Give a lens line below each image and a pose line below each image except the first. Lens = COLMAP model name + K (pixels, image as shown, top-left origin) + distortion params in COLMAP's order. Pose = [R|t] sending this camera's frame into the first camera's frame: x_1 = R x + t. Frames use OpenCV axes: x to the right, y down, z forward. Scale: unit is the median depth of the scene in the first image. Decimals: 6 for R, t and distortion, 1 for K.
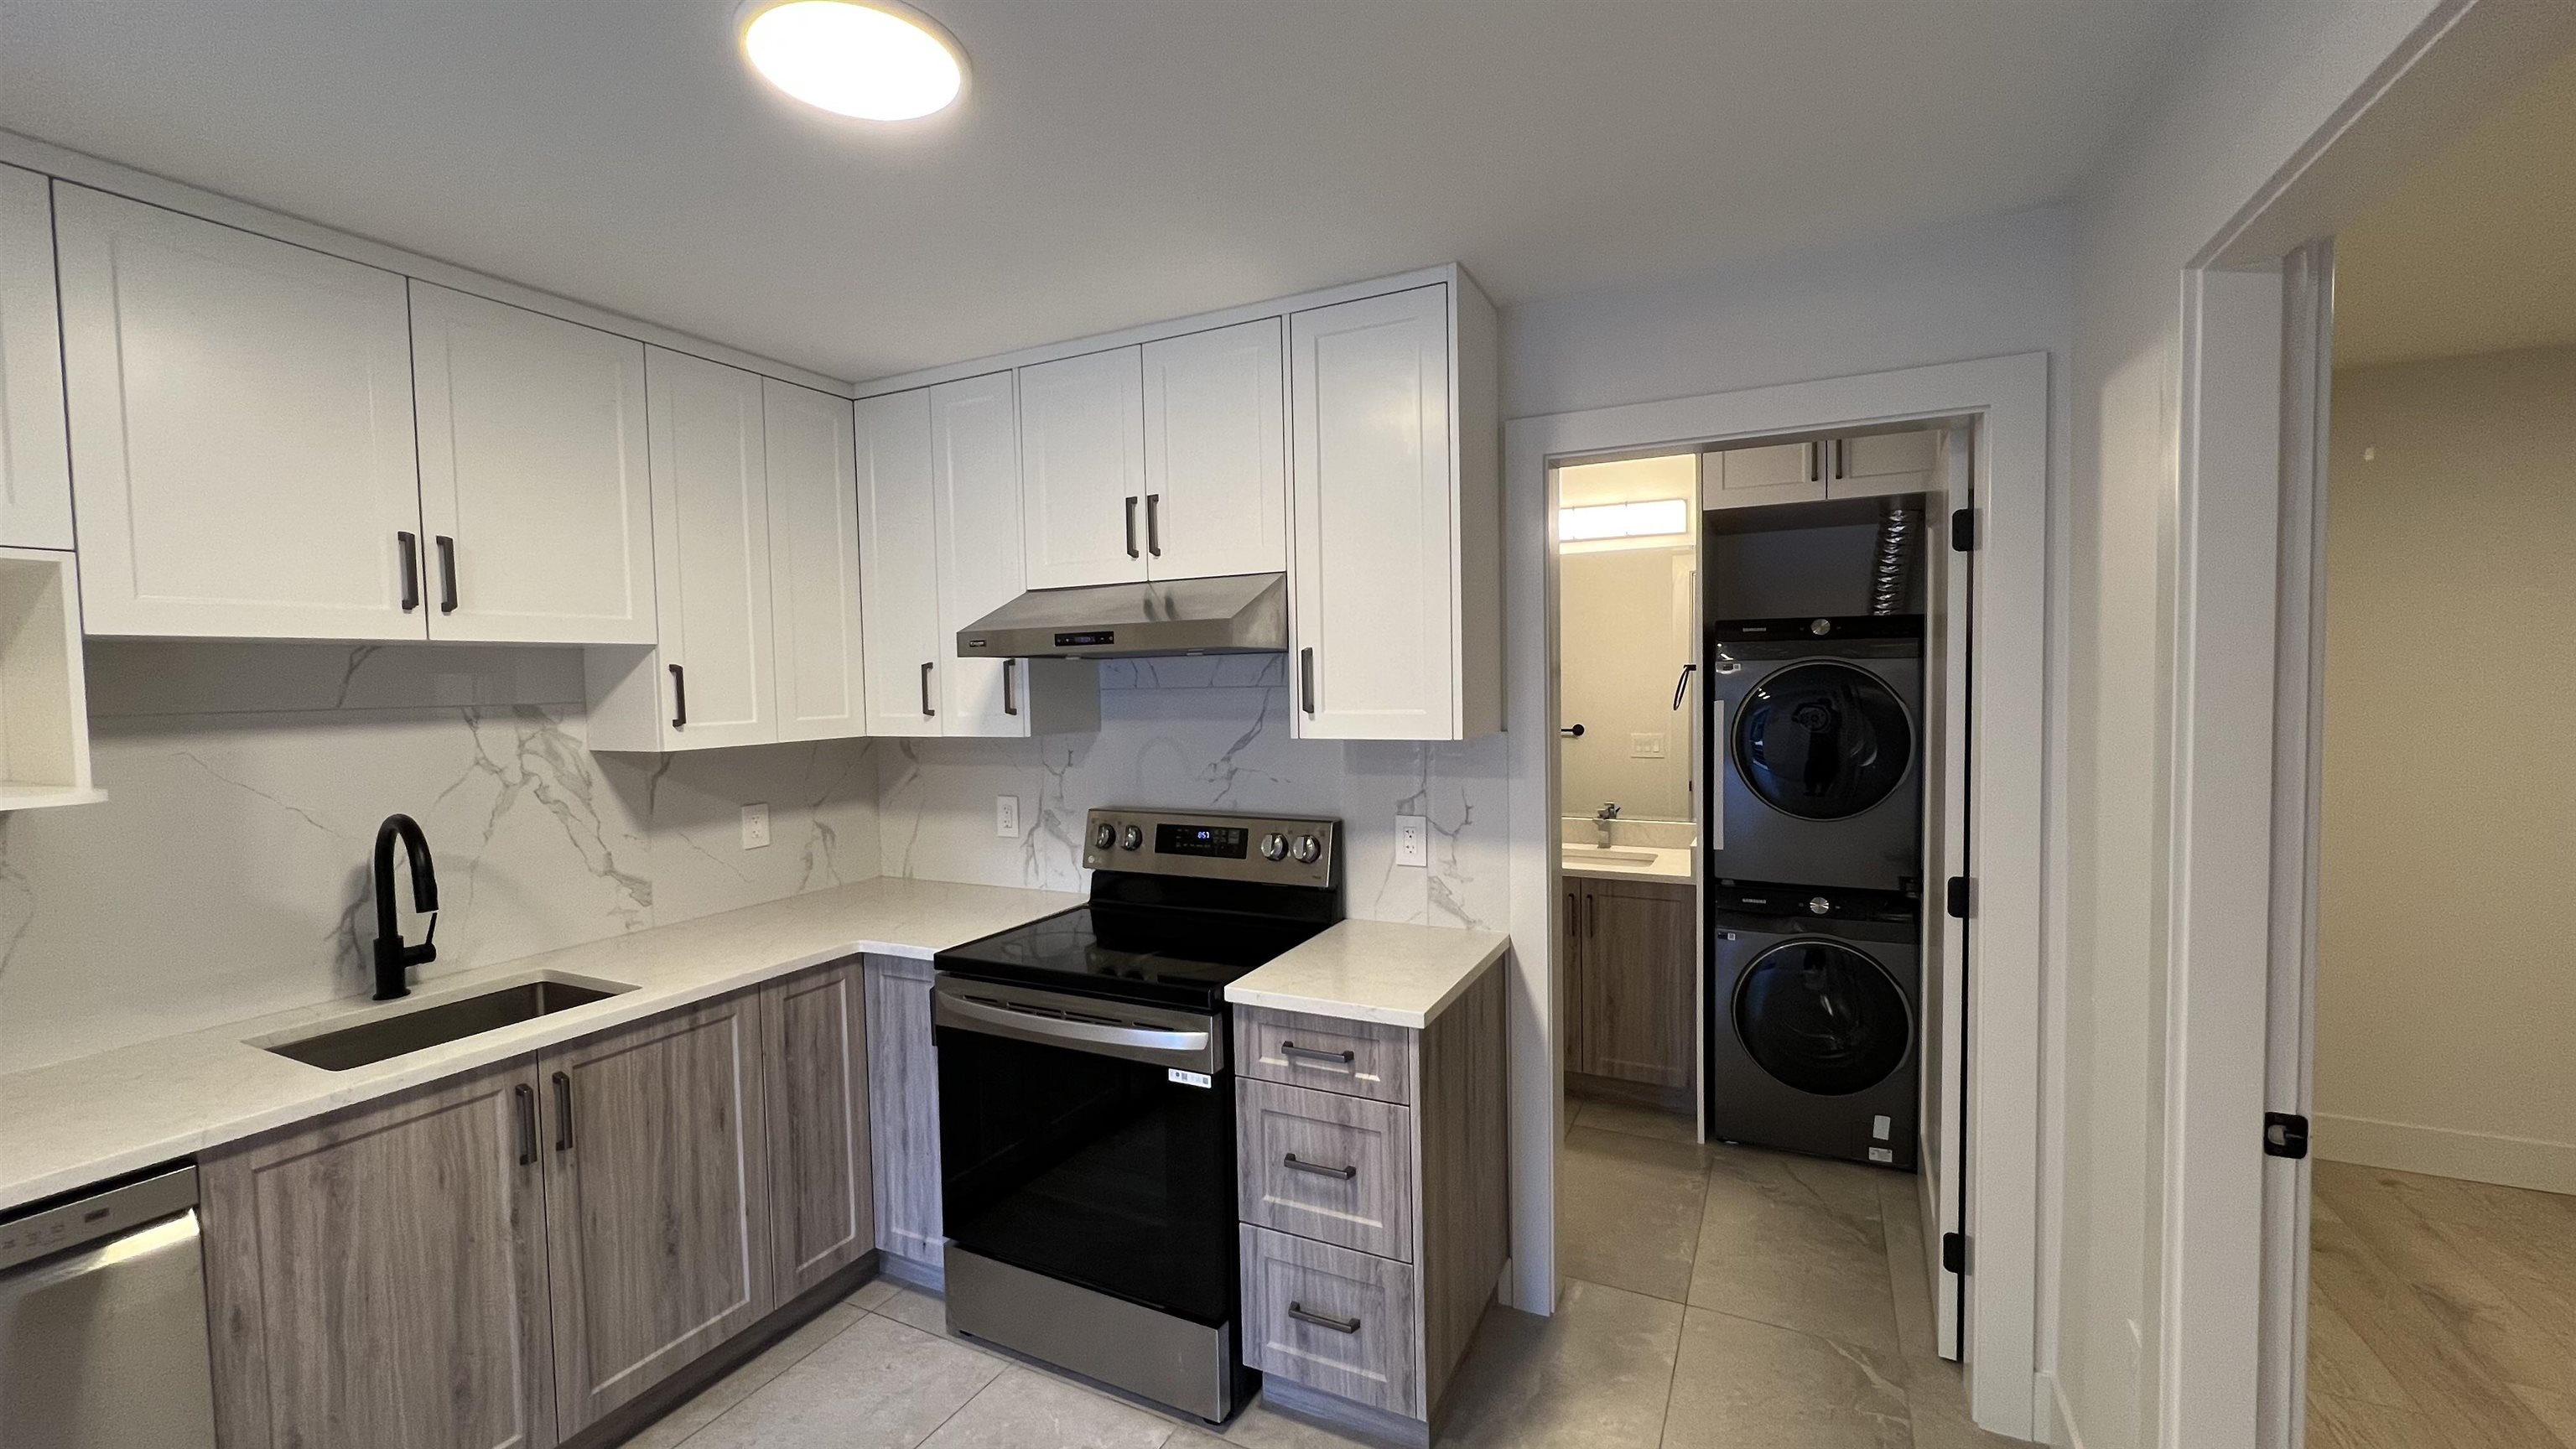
lens RADIAL K [[1022.7, 0, 1286.9], [0, 1022.7, 724.1], [0, 0, 1]] dist [0.001336, 0.000067]
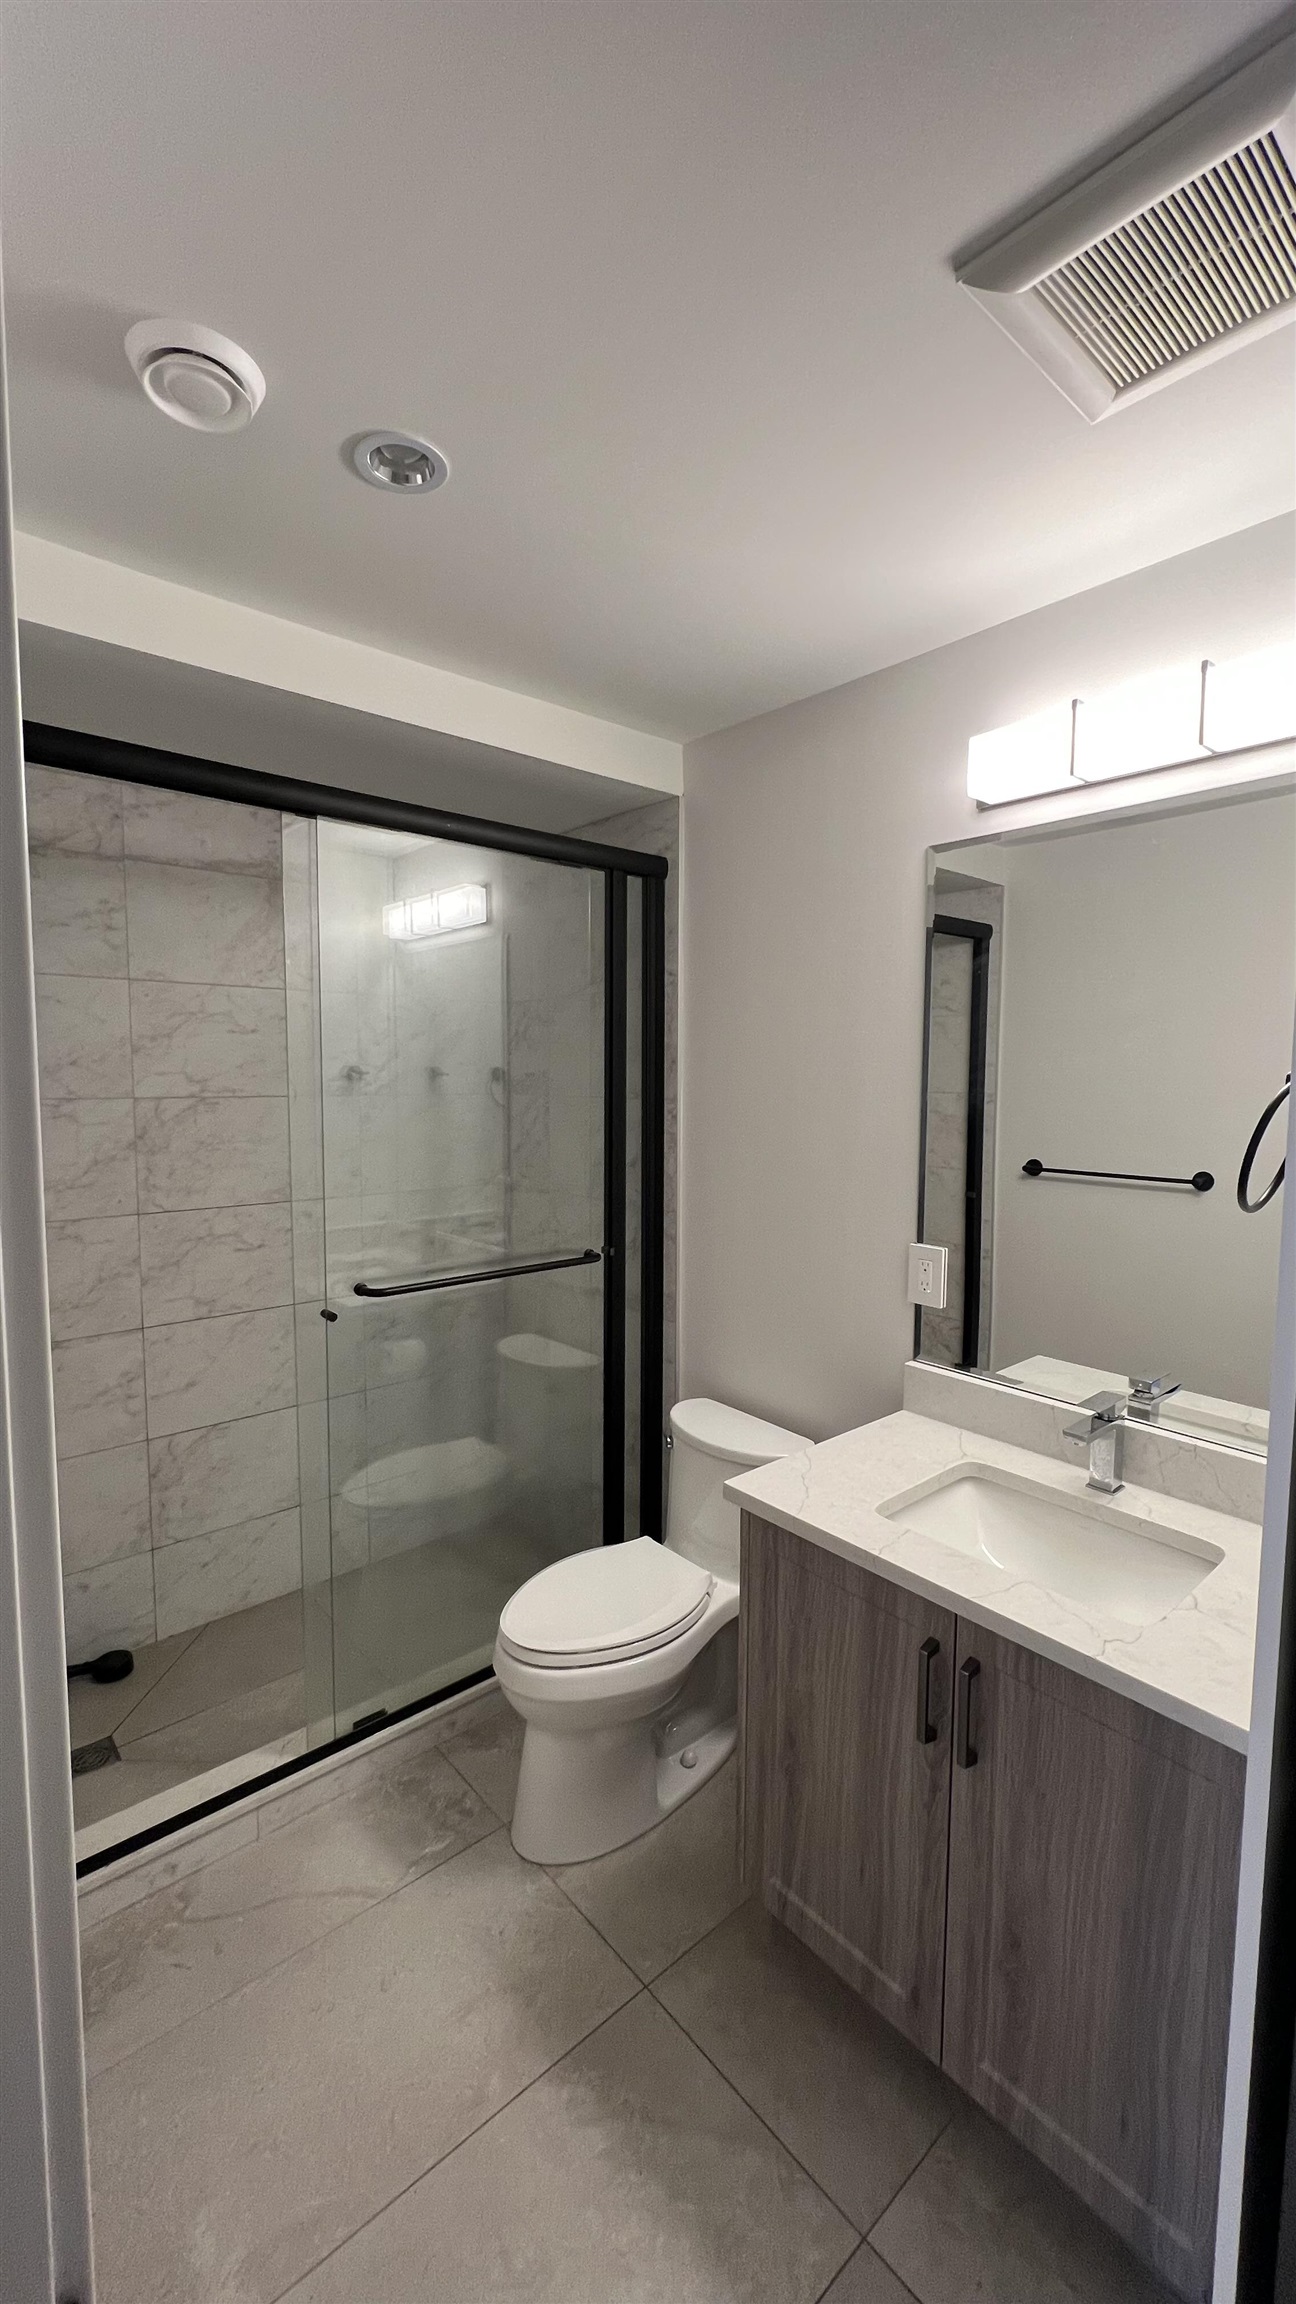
lens RADIAL K [[914.7, 0, 644.8], [0, 914.7, 1152.8], [0, 0, 1]] dist [0.001336, 0.000067]
pose [[0.923622, 0.059882, -0.378598, 0.418281], [-0.043843, 0.997743, 0.050852, -0.053485], [0.380789, -0.030369, 0.924163, 0.883392]]
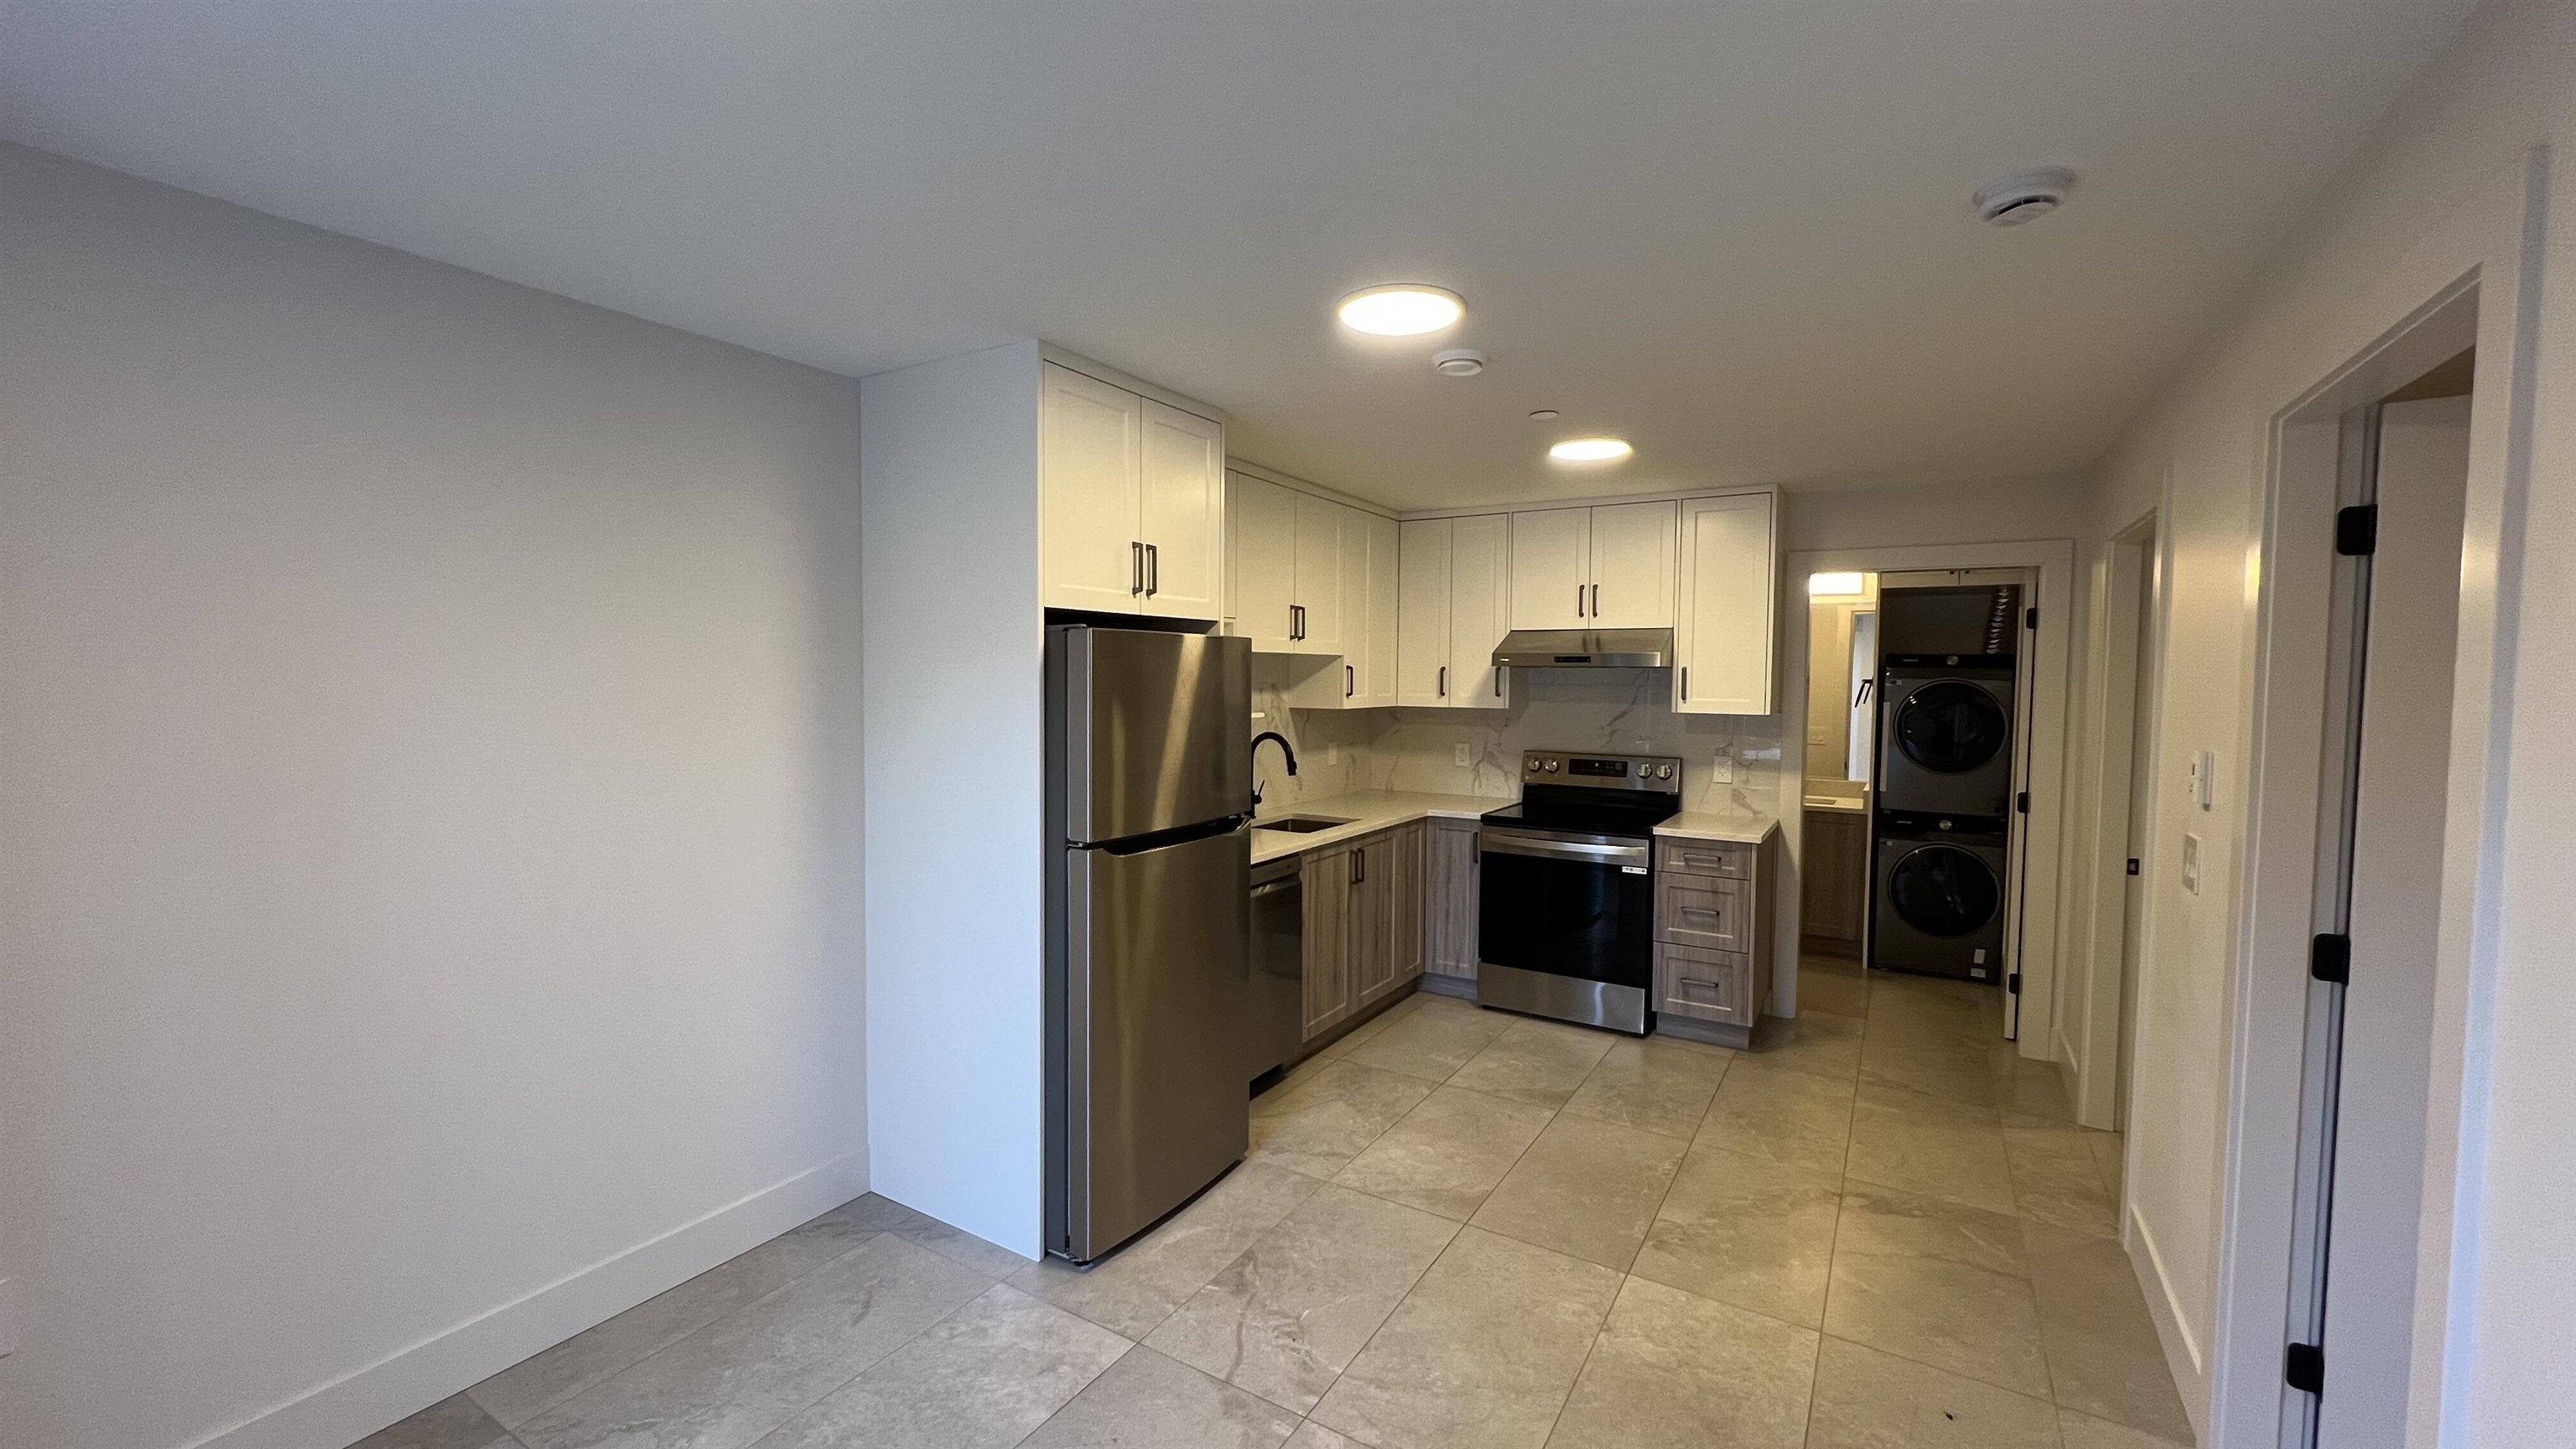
lens RADIAL K [[1022.7, 0, 1292.7], [0, 1022.7, 719.6], [0, 0, 1]] dist [0.001336, 0.000067]
pose [[0.996161, 0.034498, -0.080456, -0.529251], [-0.034426, 0.999405, 0.002273, 0.045340], [0.080487, 0.000505, 0.996756, -0.963348]]
